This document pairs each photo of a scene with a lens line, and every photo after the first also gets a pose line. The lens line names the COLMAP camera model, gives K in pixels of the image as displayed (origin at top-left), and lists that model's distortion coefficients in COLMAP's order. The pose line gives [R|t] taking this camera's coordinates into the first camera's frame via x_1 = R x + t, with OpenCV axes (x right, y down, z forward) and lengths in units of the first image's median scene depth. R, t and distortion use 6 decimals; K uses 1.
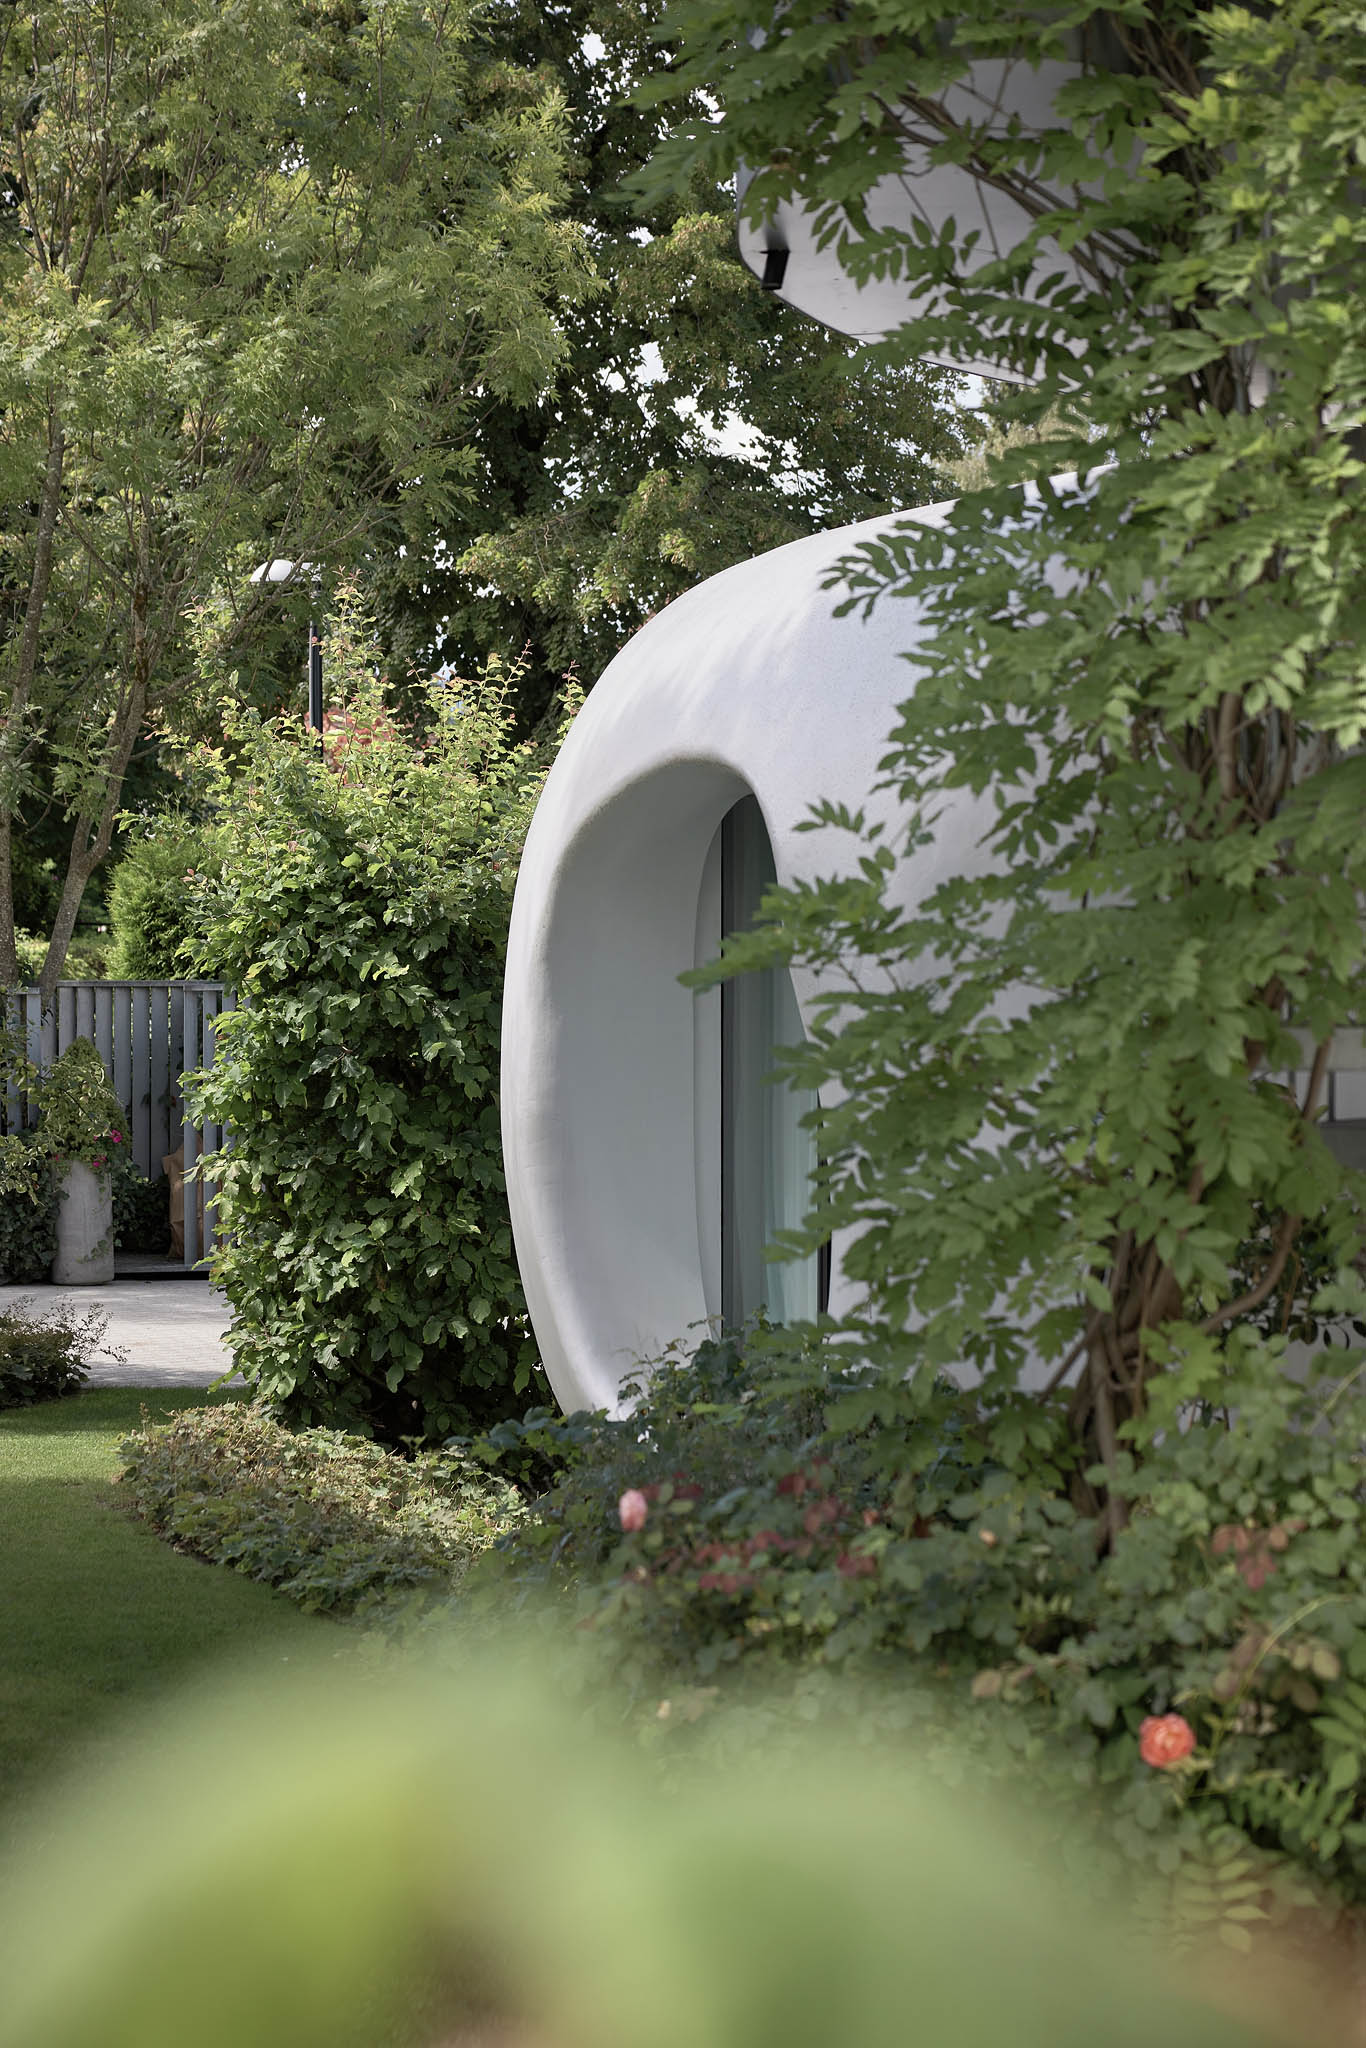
lens RADIAL K [[4103.3, 0, 680.1], [0, 4103.3, 1026.8], [0, 0, 1]] dist [-0.453888, 0.000000]
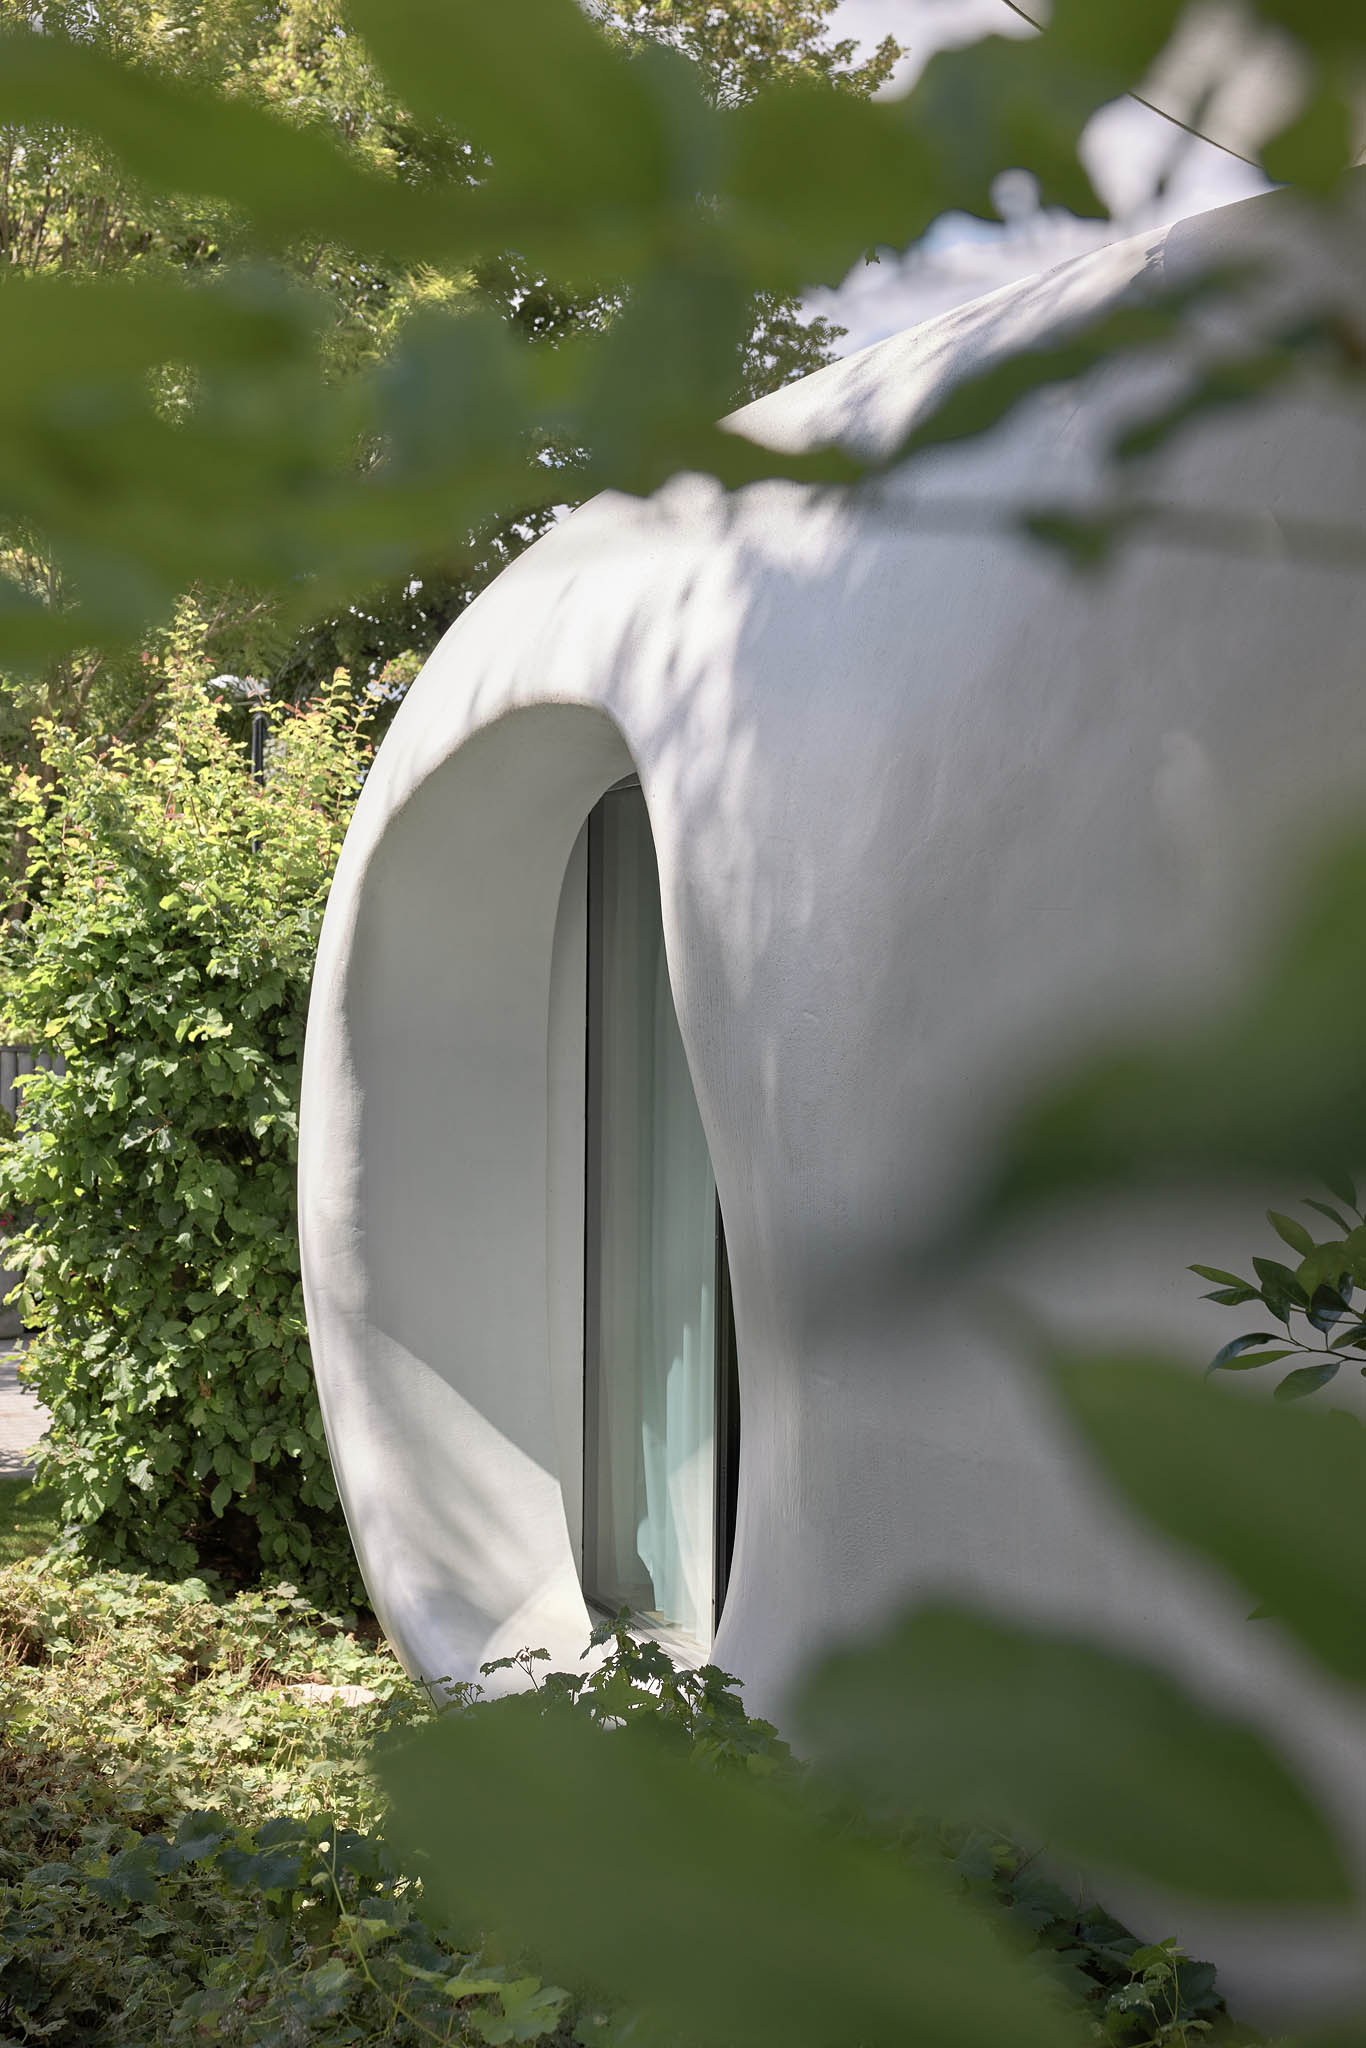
lens RADIAL K [[2928.9, 0, 689.3], [0, 2928.9, 1019.5], [0, 0, 1]] dist [-0.306400, 0.000000]
pose [[0.999419, 0.011948, 0.031922, 0.009455], [-0.011117, 0.999598, -0.026088, -0.001260], [-0.032221, 0.025718, 0.999150, 0.383991]]
